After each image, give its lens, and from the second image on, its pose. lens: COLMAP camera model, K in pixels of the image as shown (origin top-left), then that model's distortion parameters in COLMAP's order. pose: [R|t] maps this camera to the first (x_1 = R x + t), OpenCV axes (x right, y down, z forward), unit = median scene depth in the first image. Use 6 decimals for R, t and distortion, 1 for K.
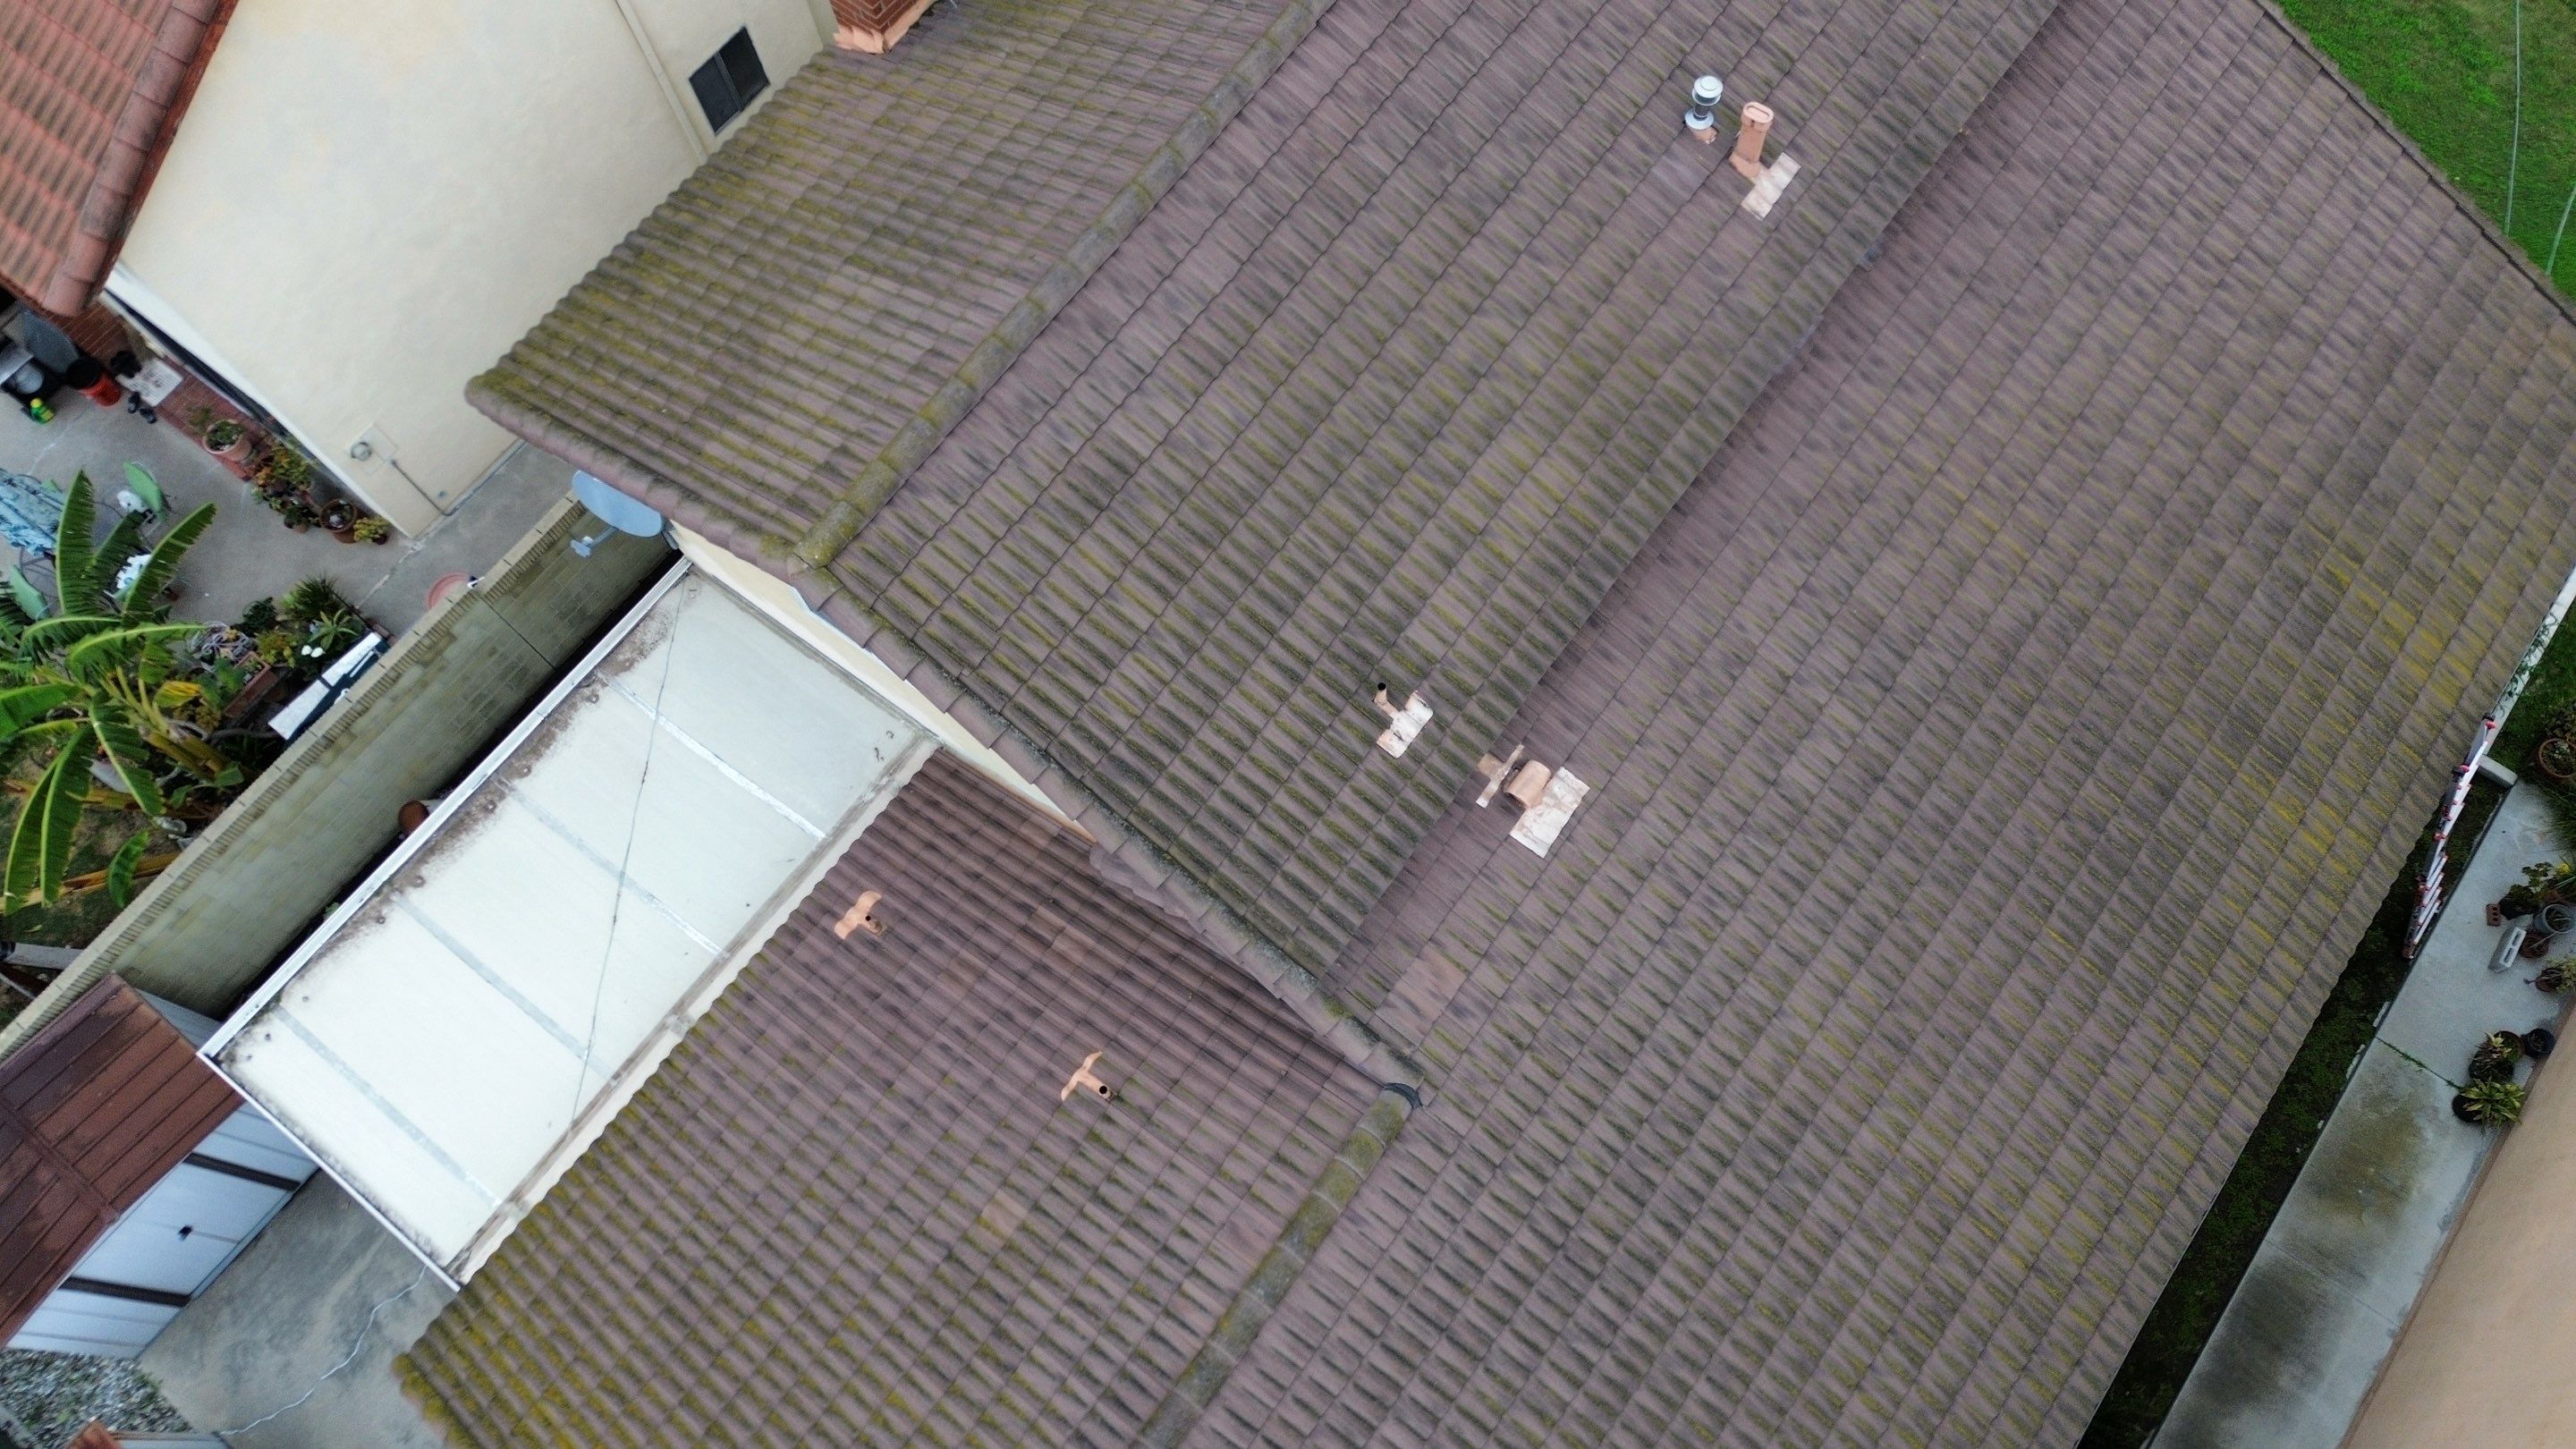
lens RADIAL K [[1794.5, 0, 1287.7], [0, 1794.5, 703.6], [0, 0, 1]] dist [0.084809, -0.069014]
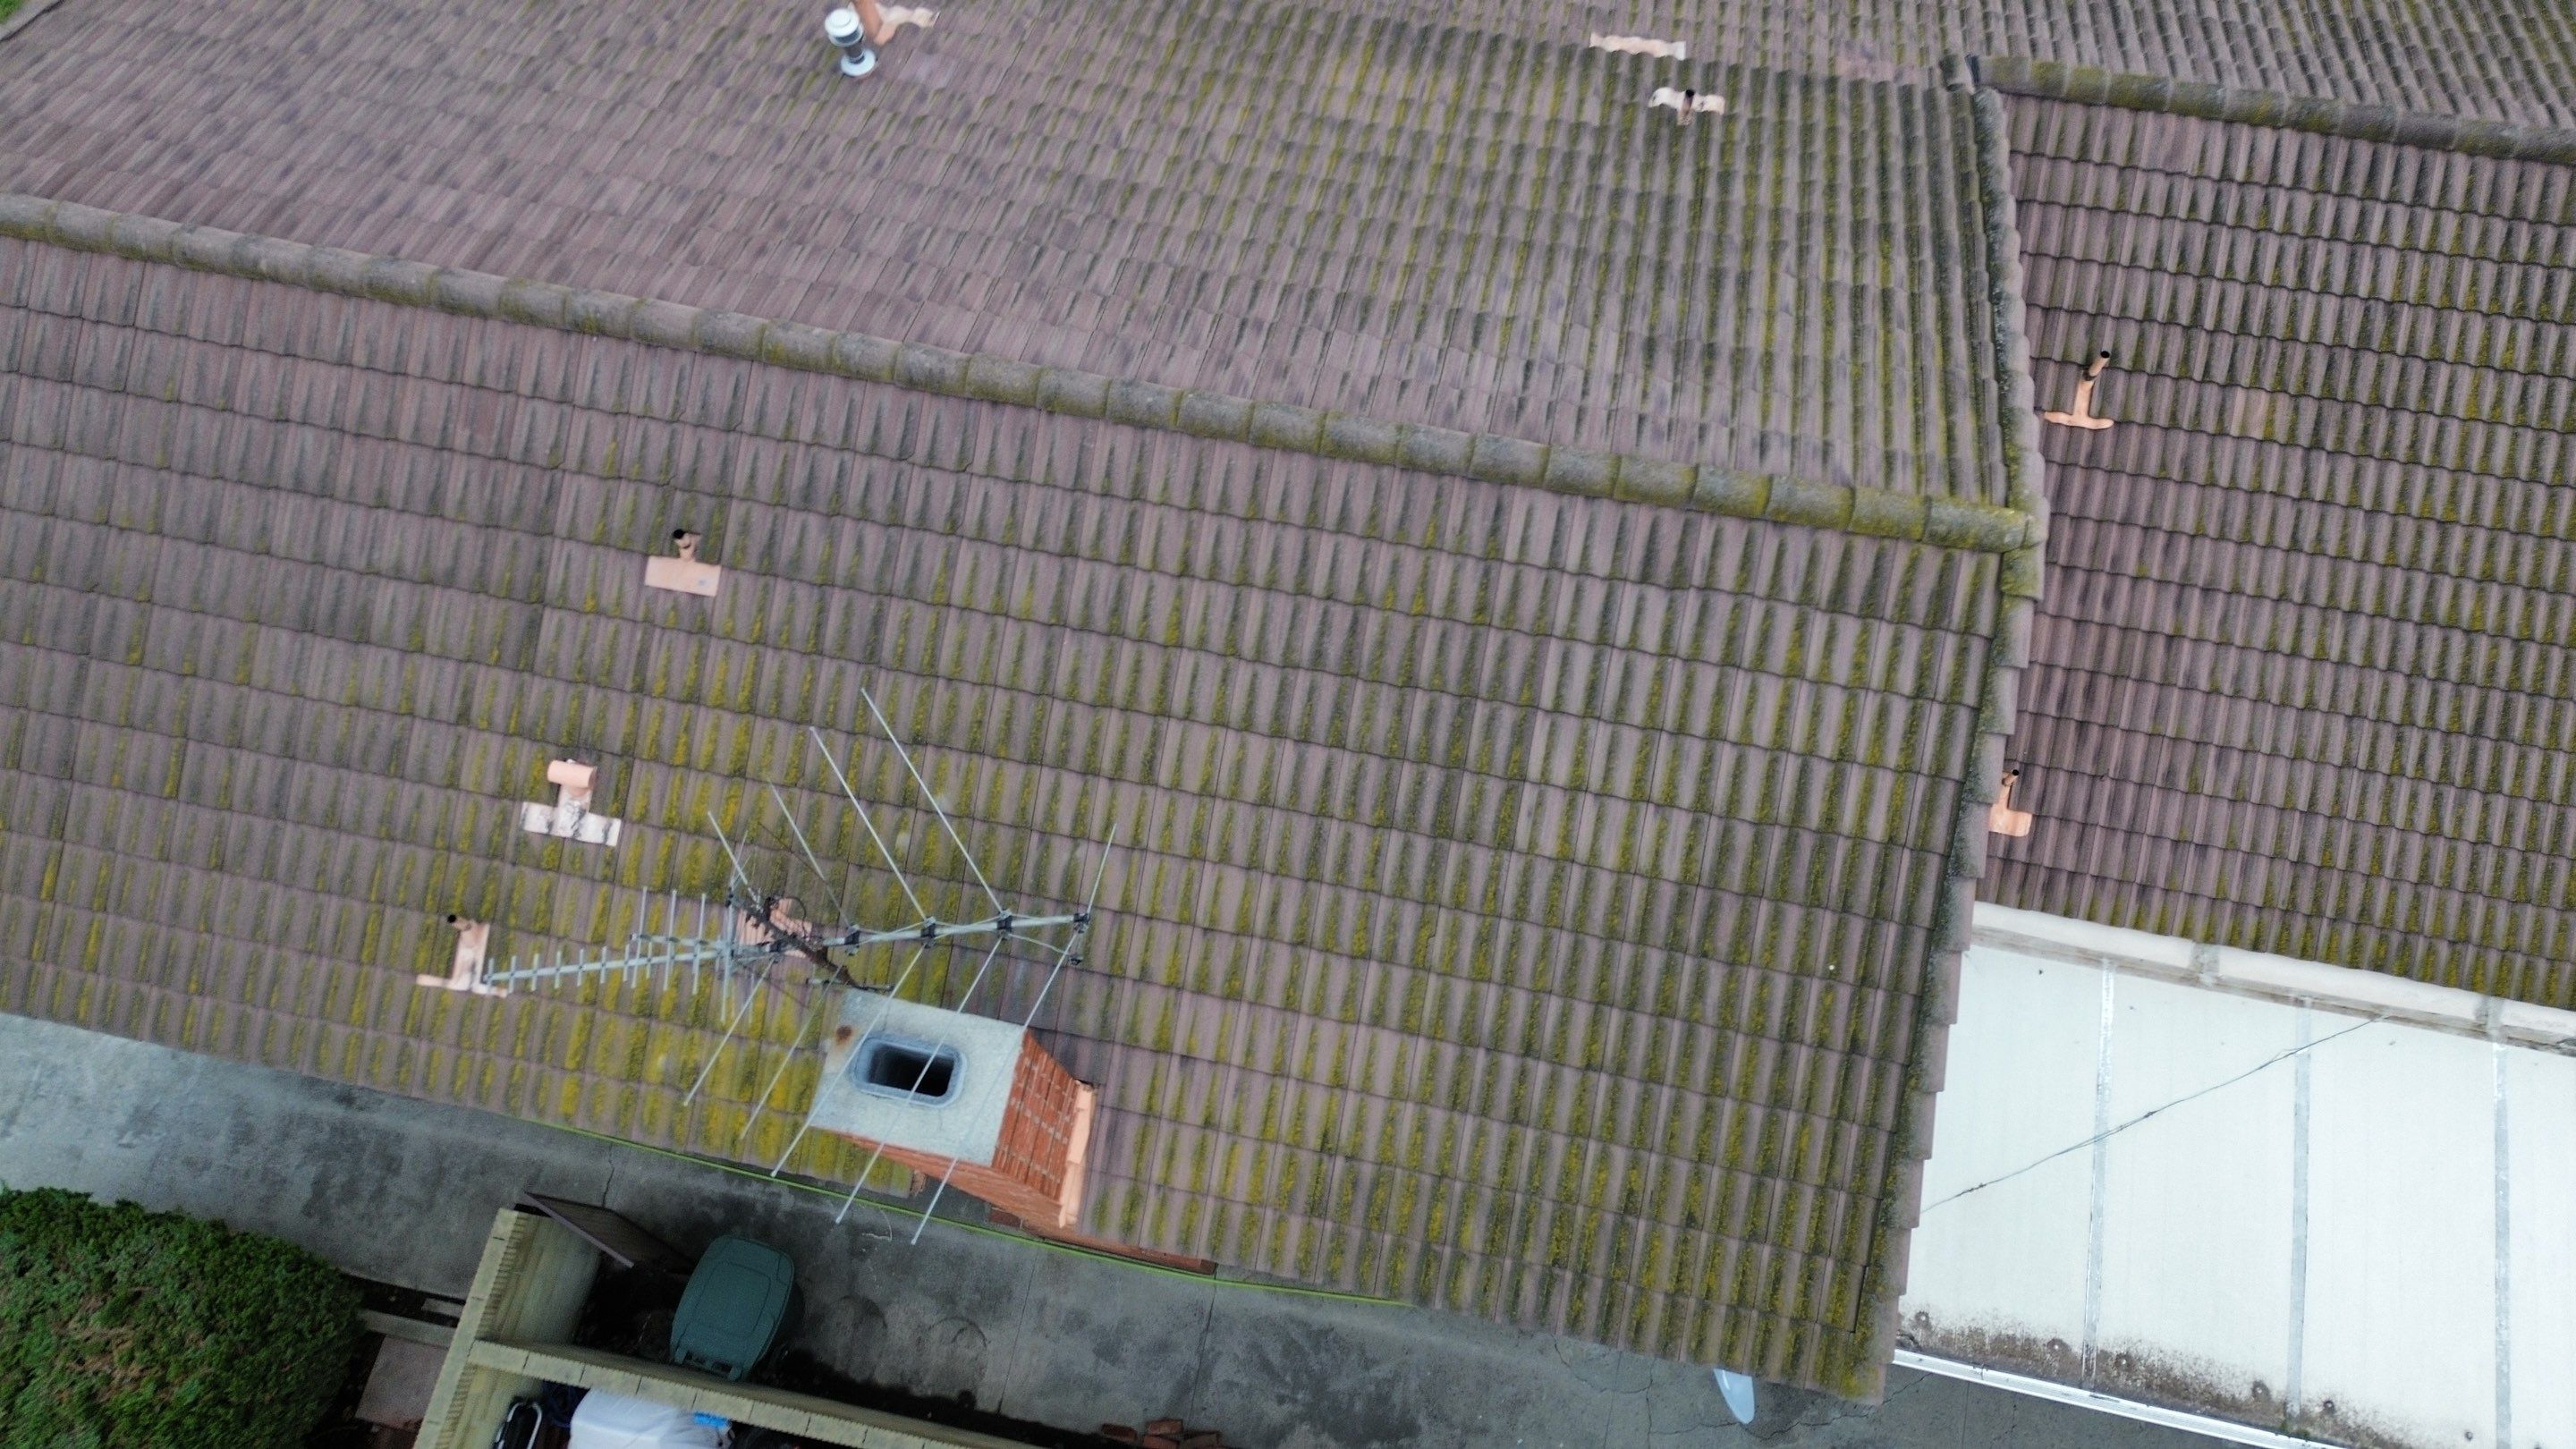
lens RADIAL K [[1794.5, 0, 1286.0], [0, 1794.5, 730.2], [0, 0, 1]] dist [0.084809, -0.069014]
pose [[-0.425986, -0.834102, 0.350443, -0.371811], [0.858920, -0.251154, 0.446293, -0.557781], [-0.284239, 0.491117, 0.823415, 0.385774]]
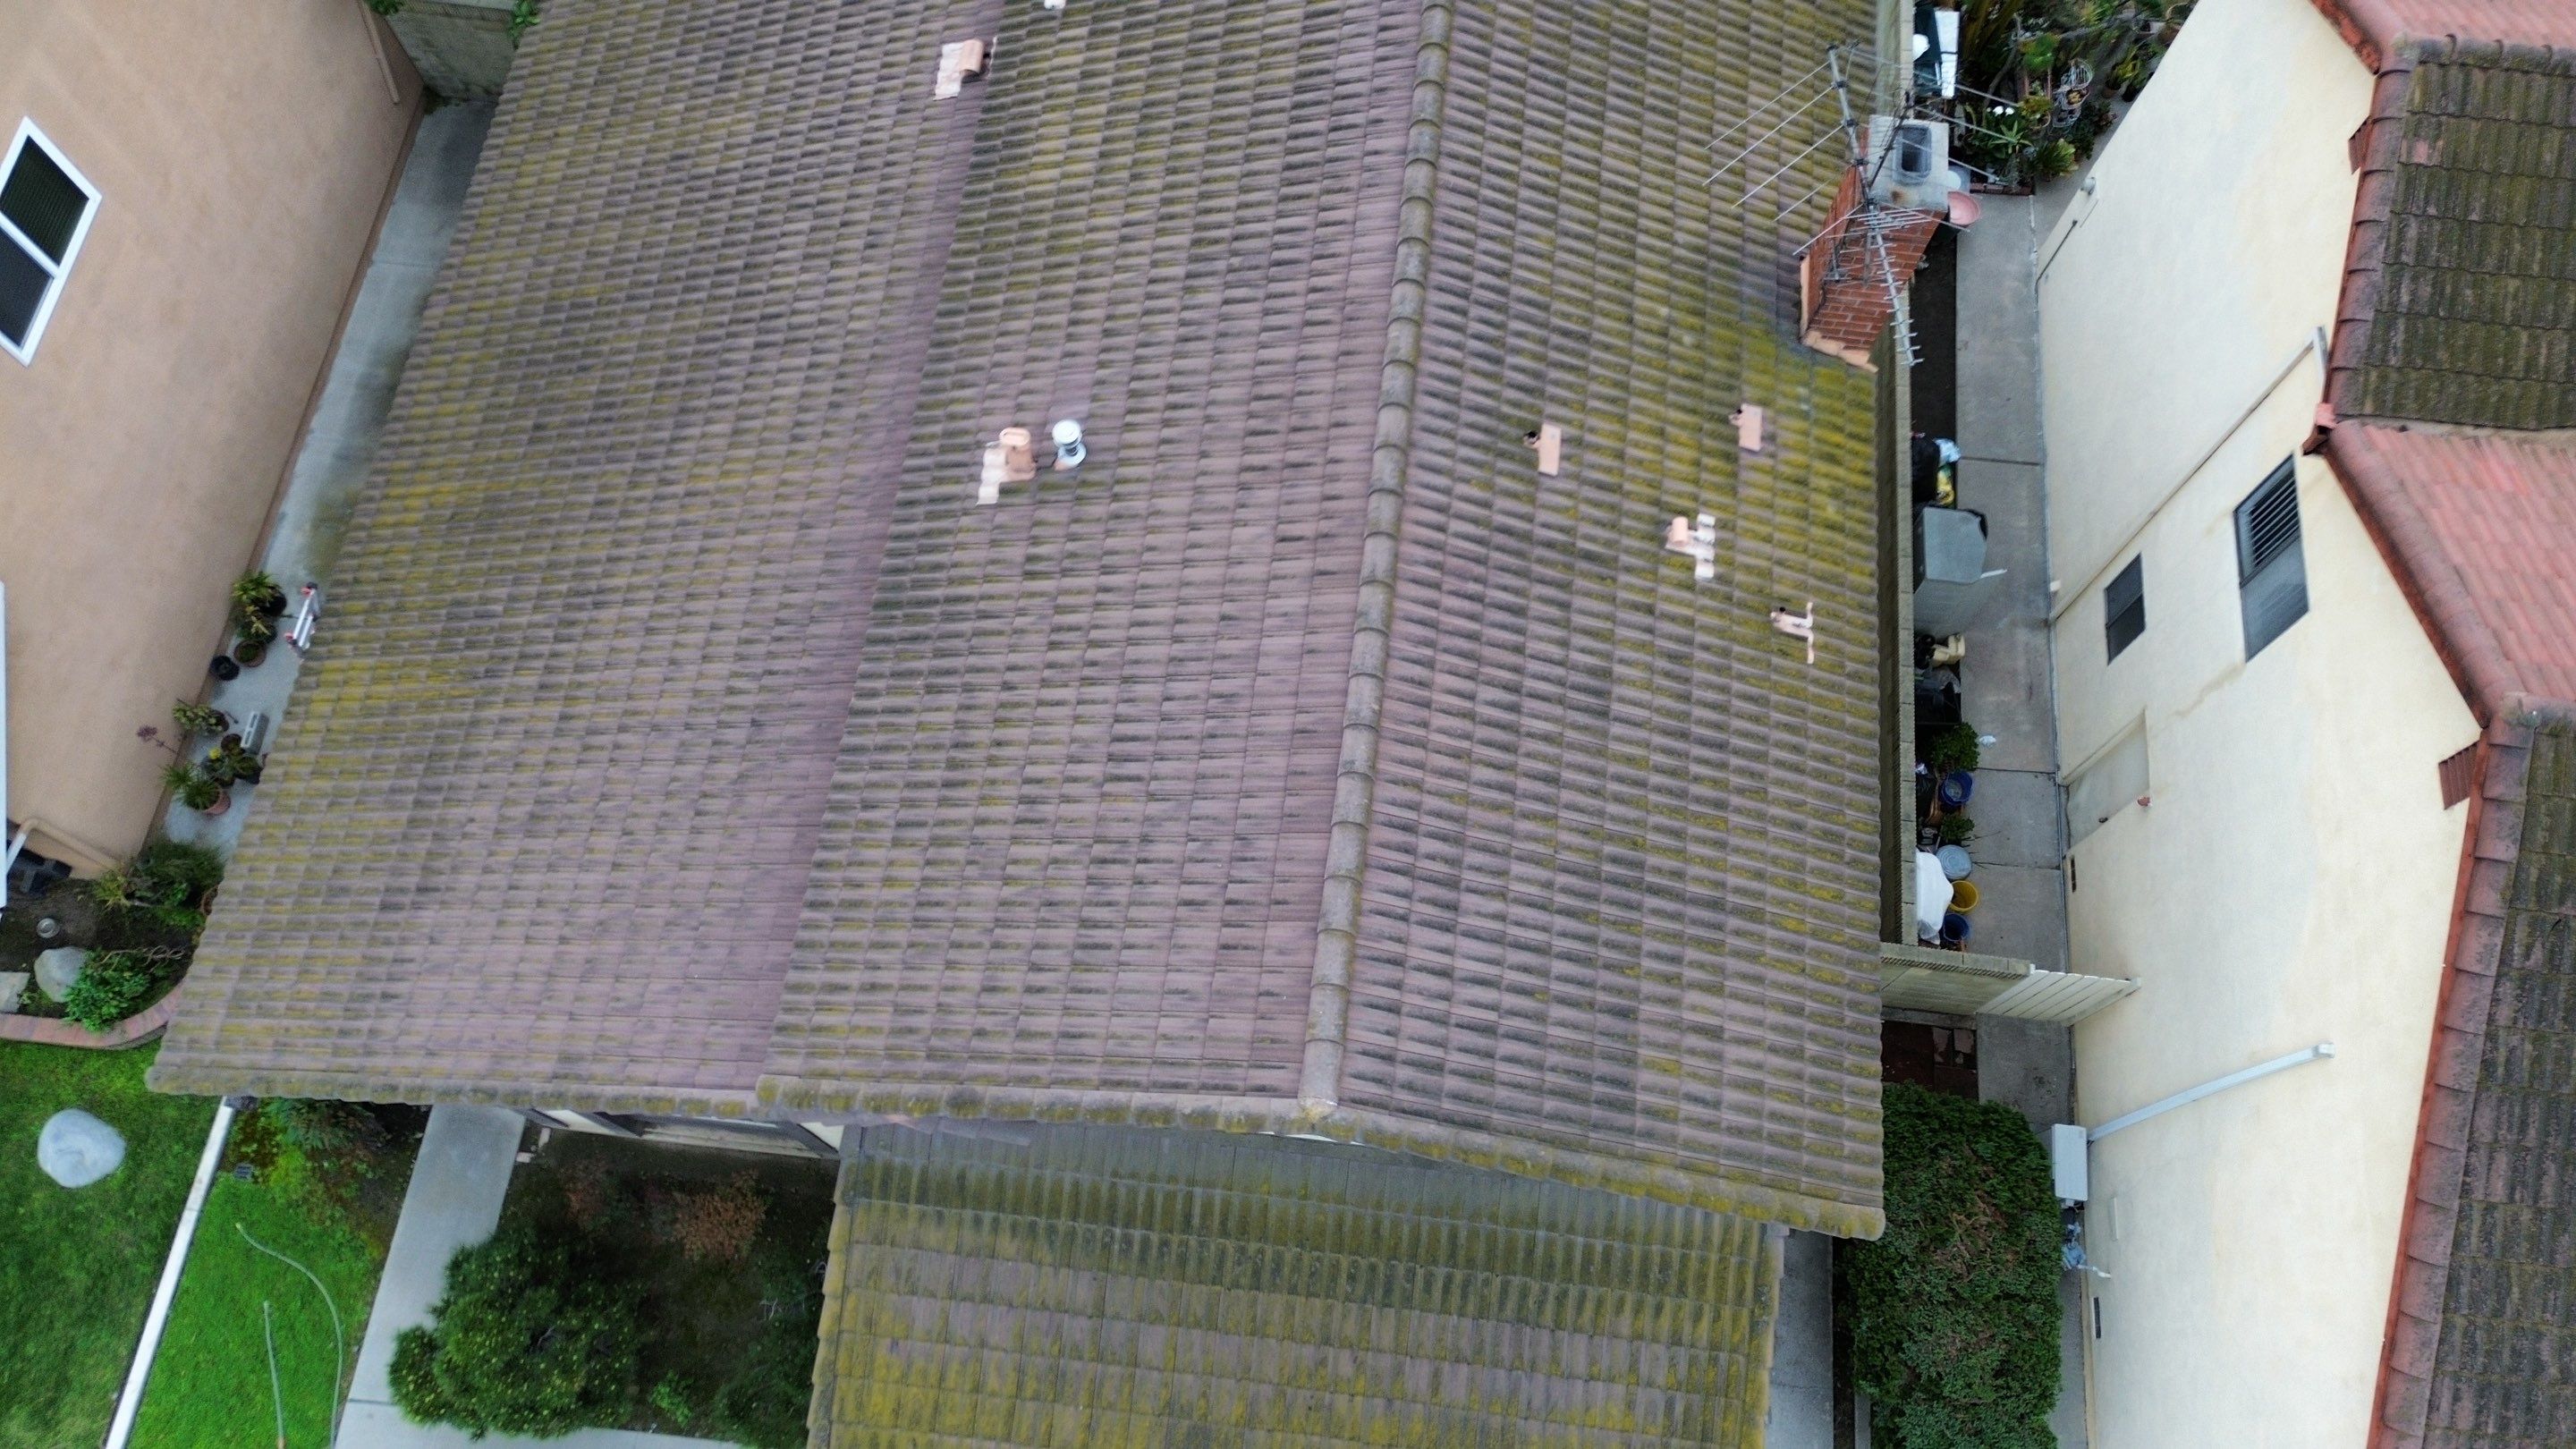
lens RADIAL K [[1794.5, 0, 1291.7], [0, 1794.5, 721.0], [0, 0, 1]] dist [0.084809, -0.069014]
pose [[-0.863072, 0.478248, -0.162436, 0.336411], [-0.460054, -0.611631, 0.643628, -1.069446], [0.208463, 0.630227, 0.747902, 0.318960]]
